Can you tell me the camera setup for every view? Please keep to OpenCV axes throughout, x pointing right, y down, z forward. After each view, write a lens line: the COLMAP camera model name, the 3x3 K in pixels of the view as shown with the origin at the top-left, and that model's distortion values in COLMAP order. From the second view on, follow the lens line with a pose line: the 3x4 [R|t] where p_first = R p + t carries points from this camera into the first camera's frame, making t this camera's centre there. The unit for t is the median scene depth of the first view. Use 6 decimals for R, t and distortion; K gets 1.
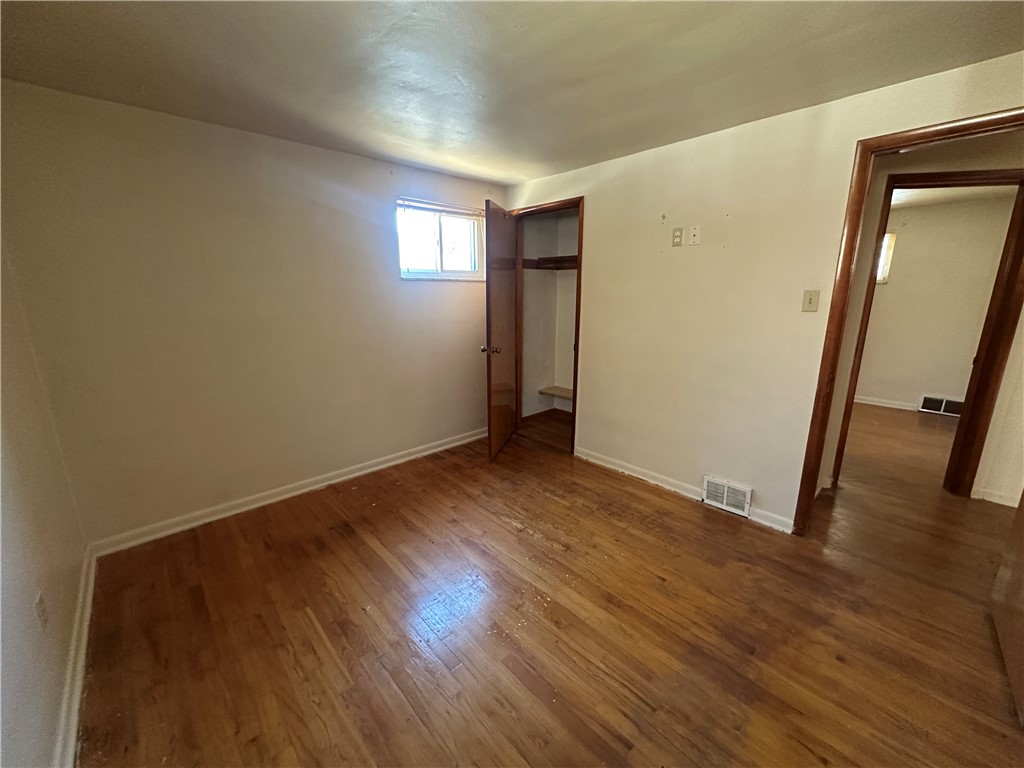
lens RADIAL K [[408.1, 0, 512.8], [0, 408.1, 383.0], [0, 0, 1]] dist [-0.004406, 0.001026]
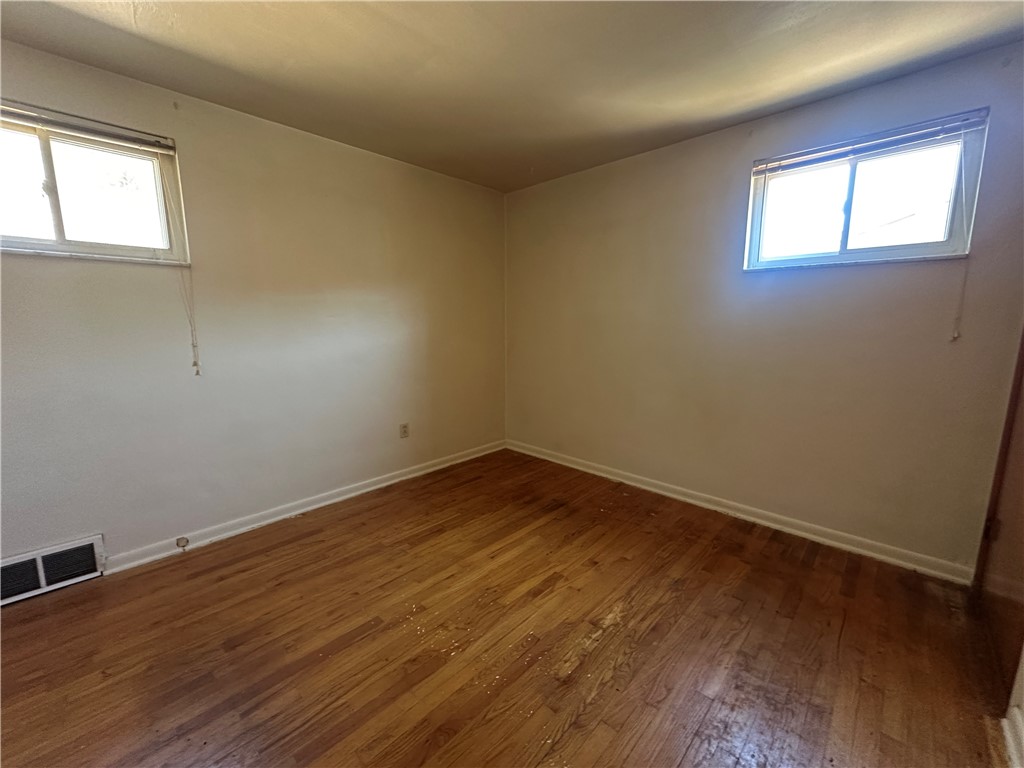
lens RADIAL K [[408.1, 0, 514.2], [0, 408.1, 386.3], [0, 0, 1]] dist [-0.004406, 0.001026]
pose [[0.059541, 0.165252, -0.984452, 0.582047], [-0.222008, 0.963695, 0.148340, -0.085919], [0.973225, 0.209724, 0.094067, 0.686646]]
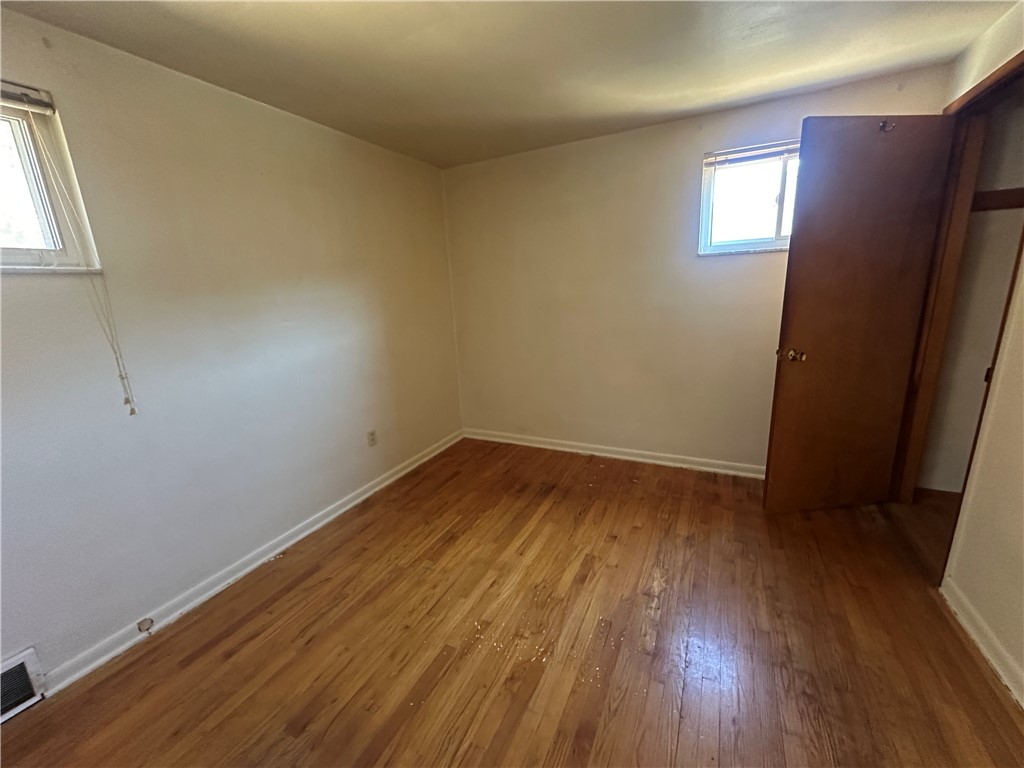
lens RADIAL K [[408.1, 0, 512.5], [0, 408.1, 385.7], [0, 0, 1]] dist [-0.004406, 0.001026]
pose [[0.351375, 0.210114, -0.912353, 0.504347], [-0.161363, 0.973500, 0.162050, -0.085319], [0.922224, 0.090280, 0.375969, 0.435605]]
